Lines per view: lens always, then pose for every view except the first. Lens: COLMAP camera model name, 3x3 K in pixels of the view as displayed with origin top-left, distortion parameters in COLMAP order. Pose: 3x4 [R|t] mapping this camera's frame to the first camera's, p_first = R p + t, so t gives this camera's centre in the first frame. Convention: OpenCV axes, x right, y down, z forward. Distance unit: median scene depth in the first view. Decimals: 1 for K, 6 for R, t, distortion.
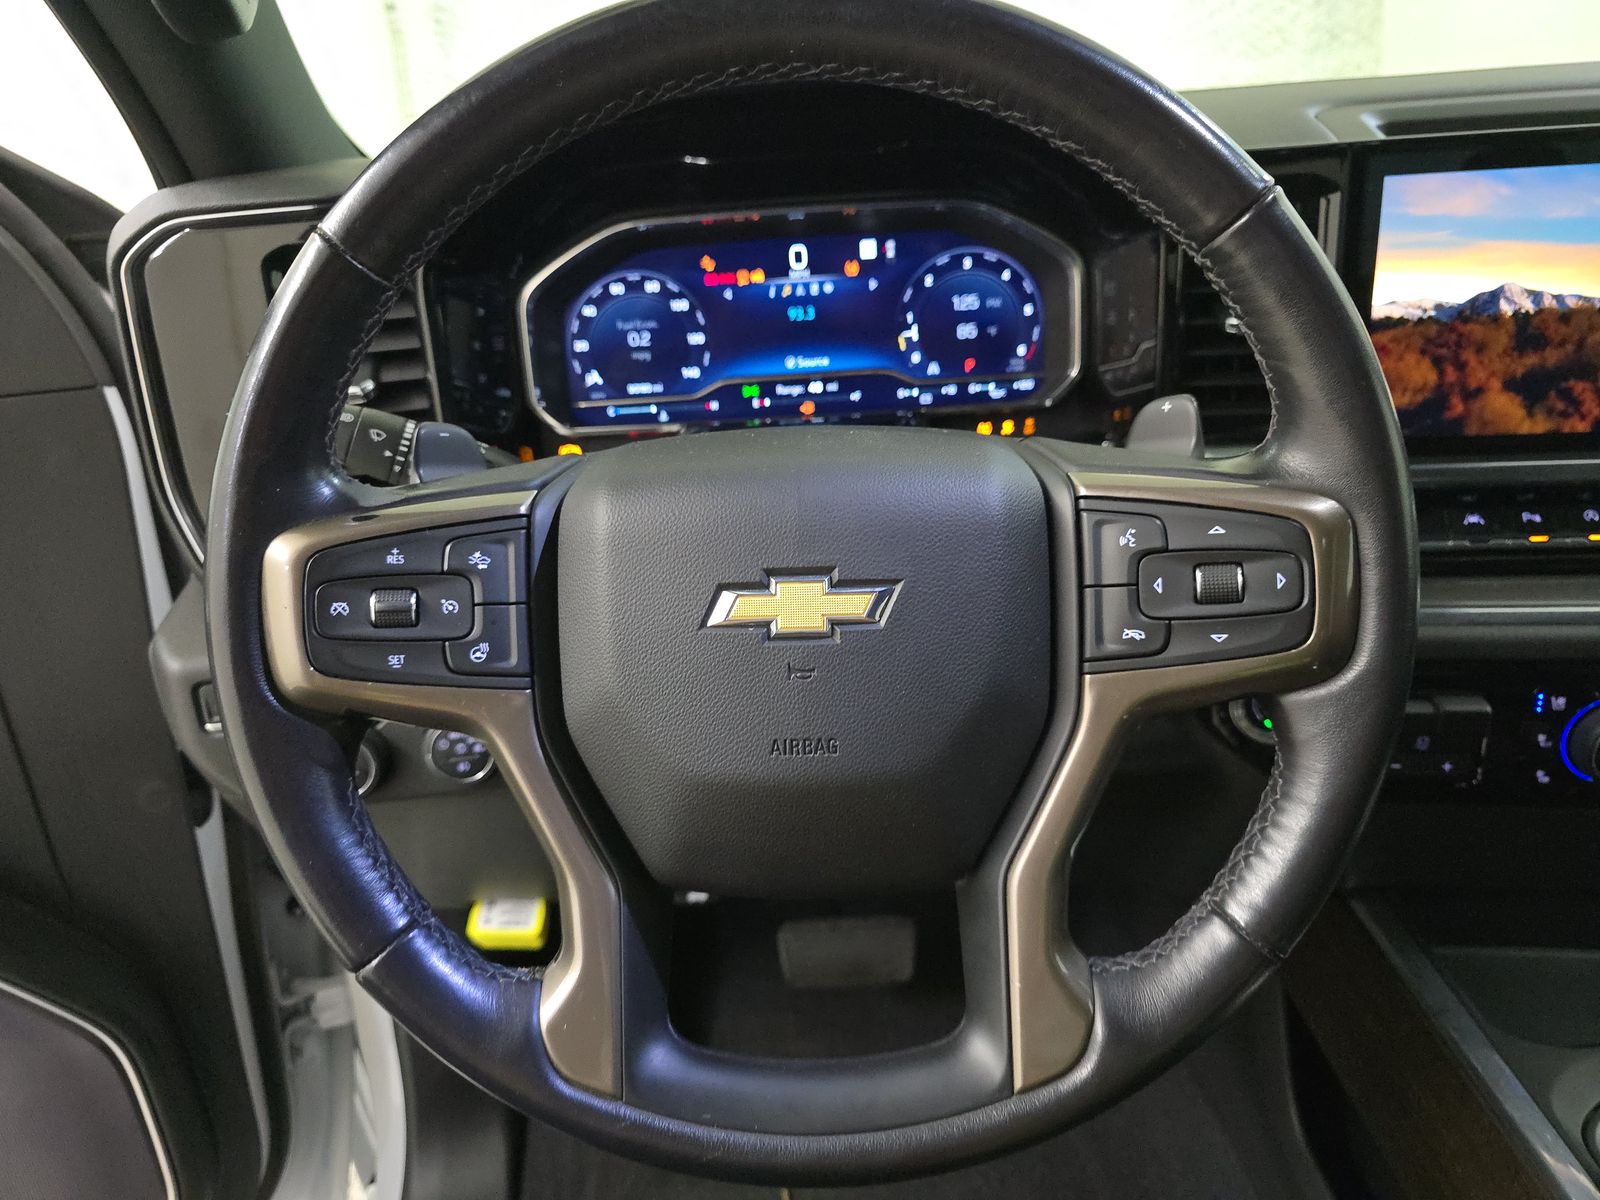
lens RADIAL K [[1090.5, 0, 800.0], [0, 1090.5, 600.0], [0, 0, 1]] dist [0.005266, -0.057736]
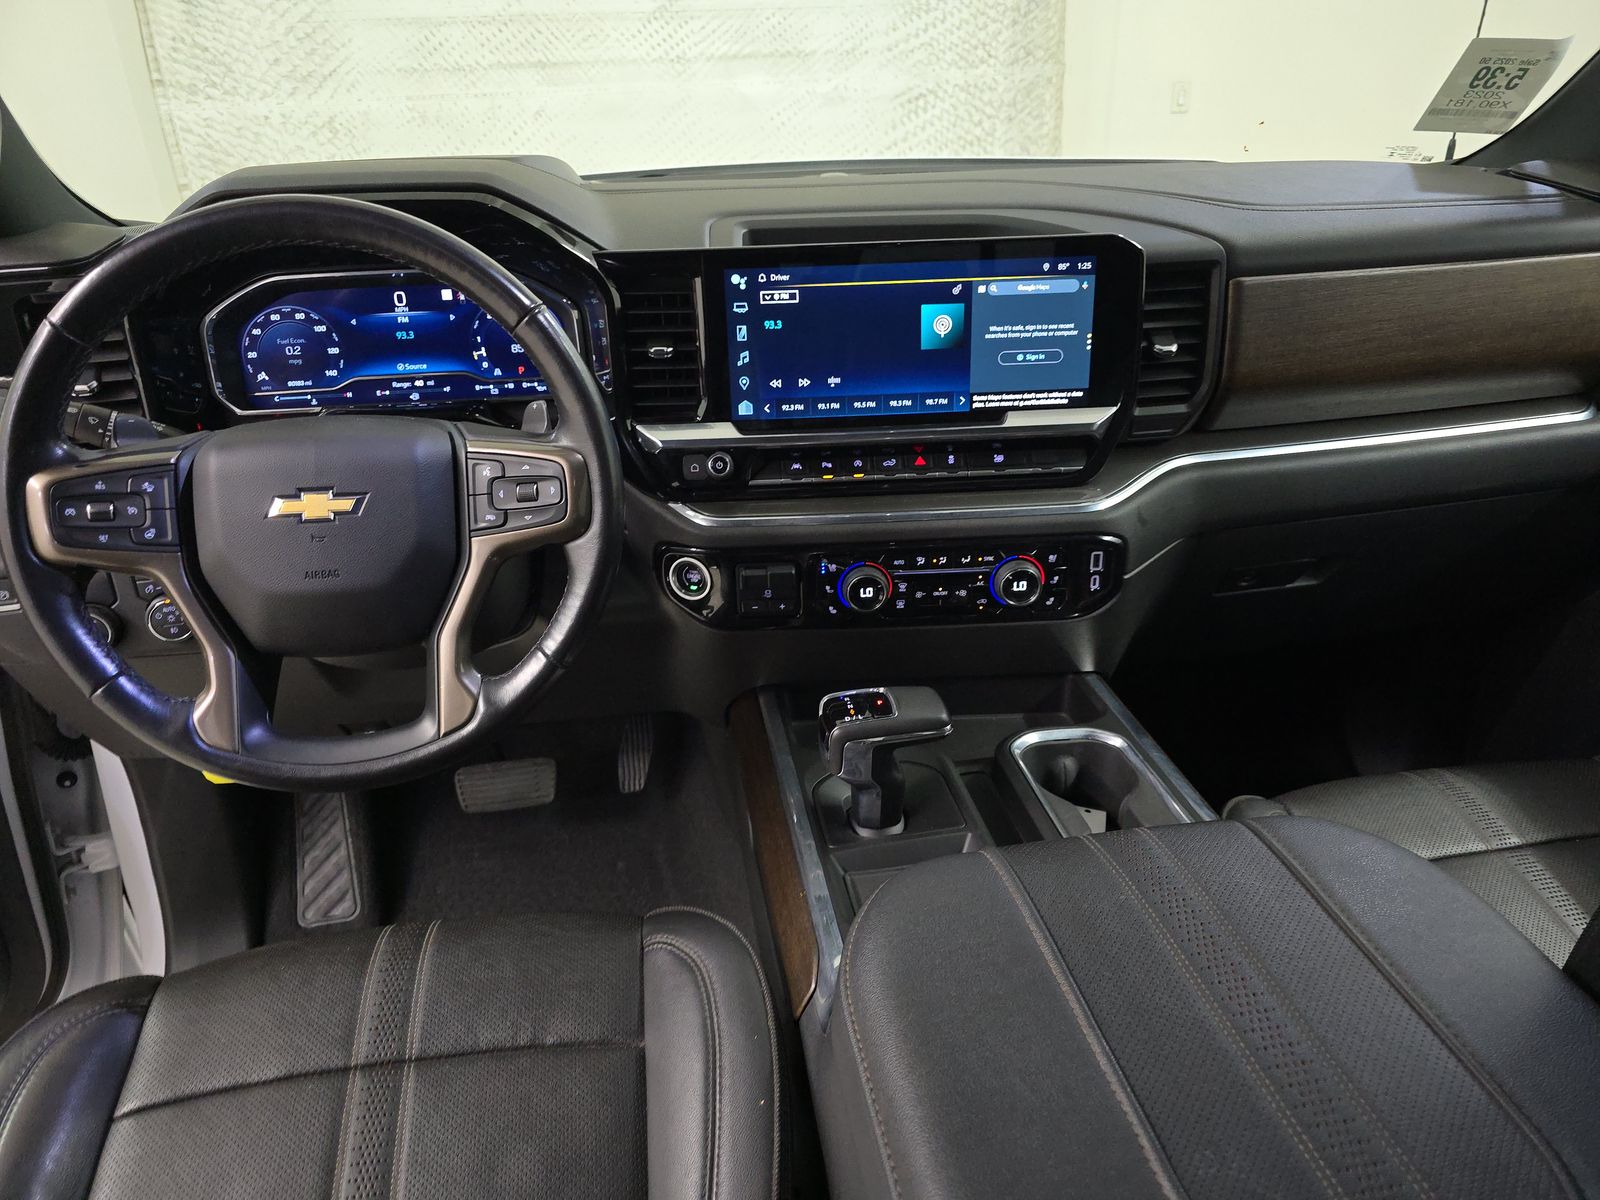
lens RADIAL K [[1034.8, 0, 800.0], [0, 1034.8, 600.0], [0, 0, 1]] dist [0.012543, -0.032697]
pose [[0.981907, -0.033118, 0.186445, 0.405135], [0.025503, 0.998745, 0.043095, 0.093838], [-0.187638, -0.037560, 0.981520, -0.846535]]
